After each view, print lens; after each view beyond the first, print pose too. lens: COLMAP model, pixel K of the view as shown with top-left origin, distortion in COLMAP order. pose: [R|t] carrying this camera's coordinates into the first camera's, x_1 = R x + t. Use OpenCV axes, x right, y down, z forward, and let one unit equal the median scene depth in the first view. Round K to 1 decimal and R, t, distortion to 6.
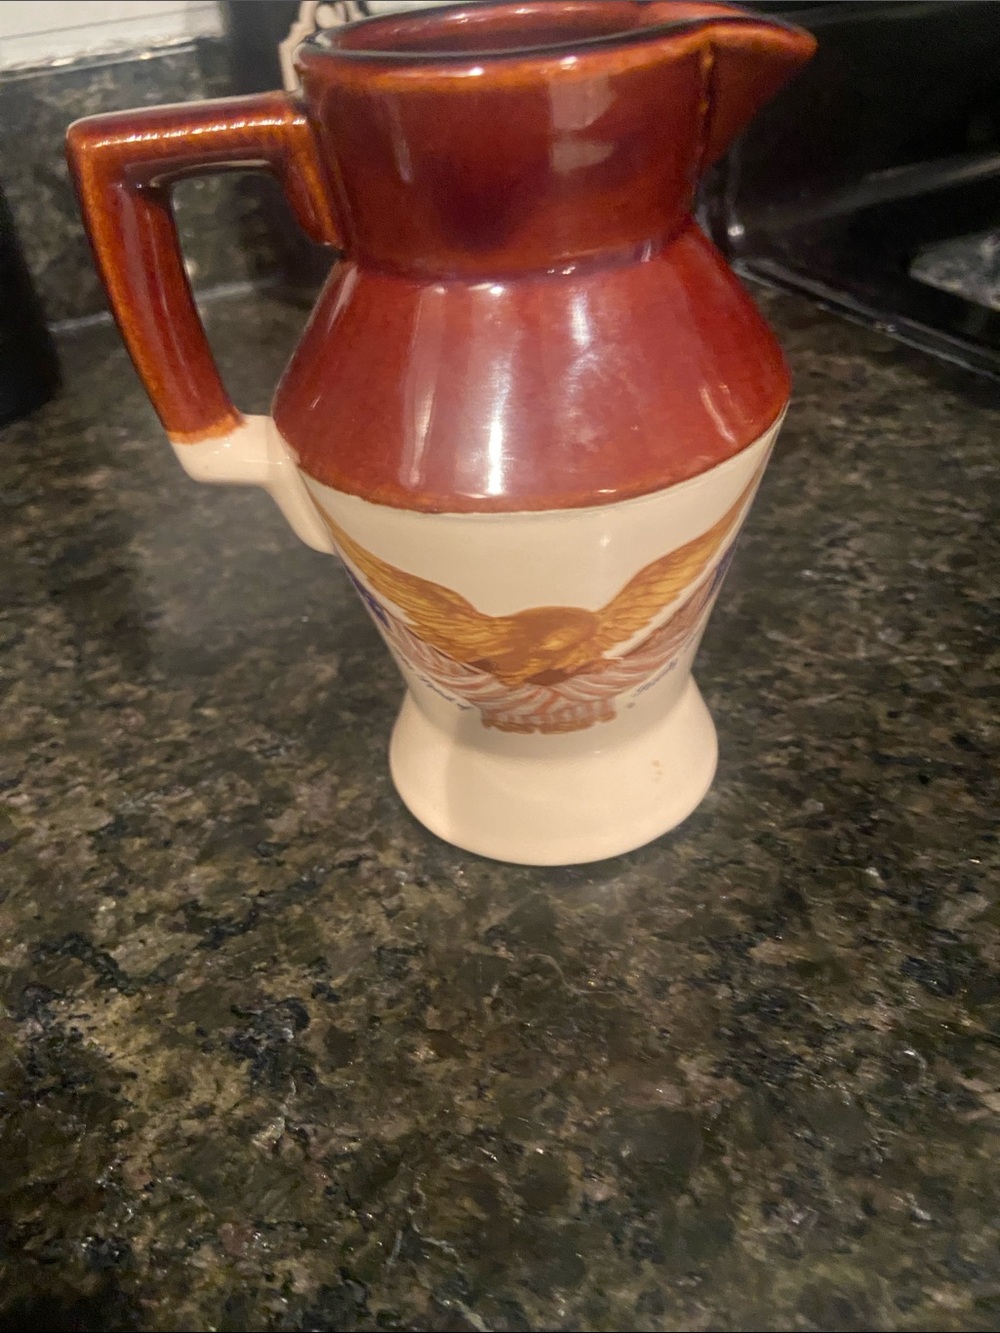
lens RADIAL K [[1041.6, 0, 518.8], [0, 1041.6, 644.8], [0, 0, 1]] dist [0.097884, -0.158043]
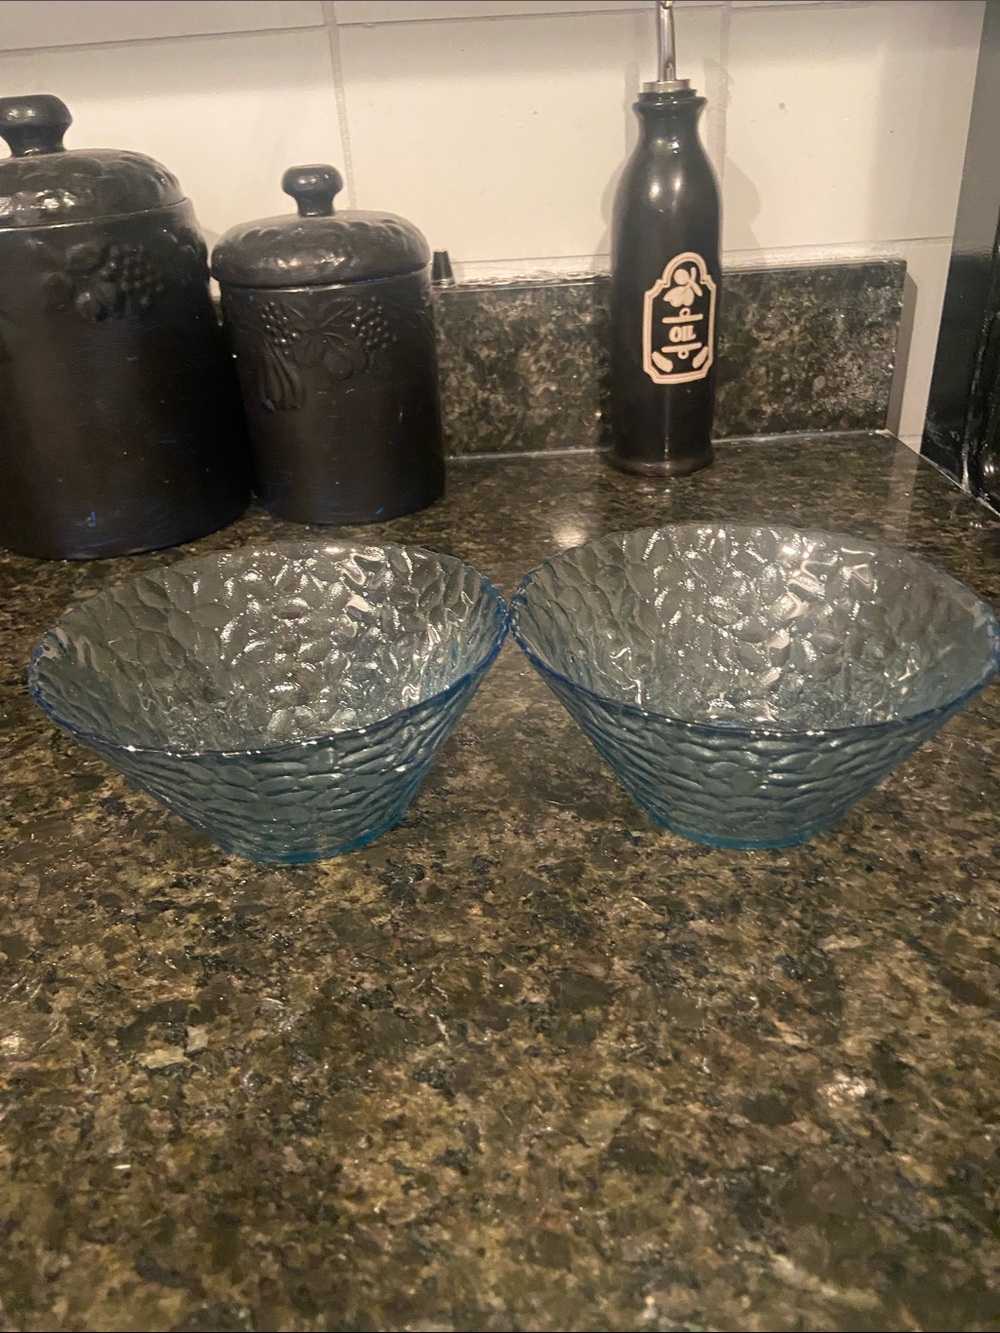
lens RADIAL K [[1041.6, 0, 509.8], [0, 1041.6, 638.1], [0, 0, 1]] dist [0.097884, -0.158043]
pose [[0.913333, 0.217579, -0.344212, 0.441988], [-0.264435, 0.959712, -0.095010, 0.113186], [0.309672, 0.177797, 0.934072, -0.629725]]
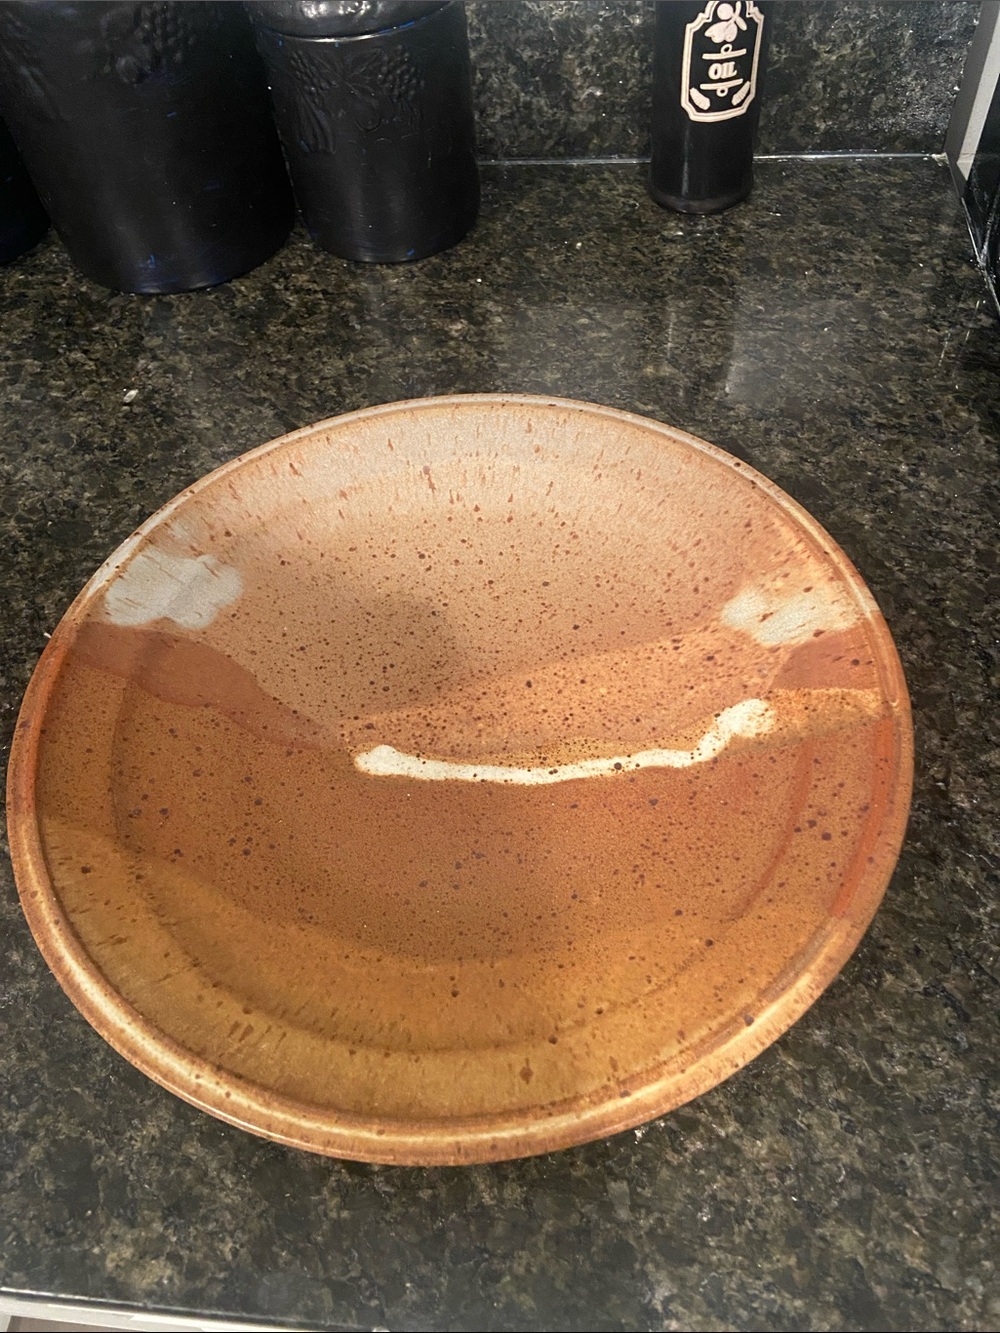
lens RADIAL K [[1041.6, 0, 500.4], [0, 1041.6, 674.1], [0, 0, 1]] dist [0.097884, -0.158043]
pose [[0.859228, 0.426363, -0.282741, 0.696080], [-0.311955, 0.874678, 0.370976, -0.638850], [0.405477, -0.230550, 0.884553, -1.066627]]
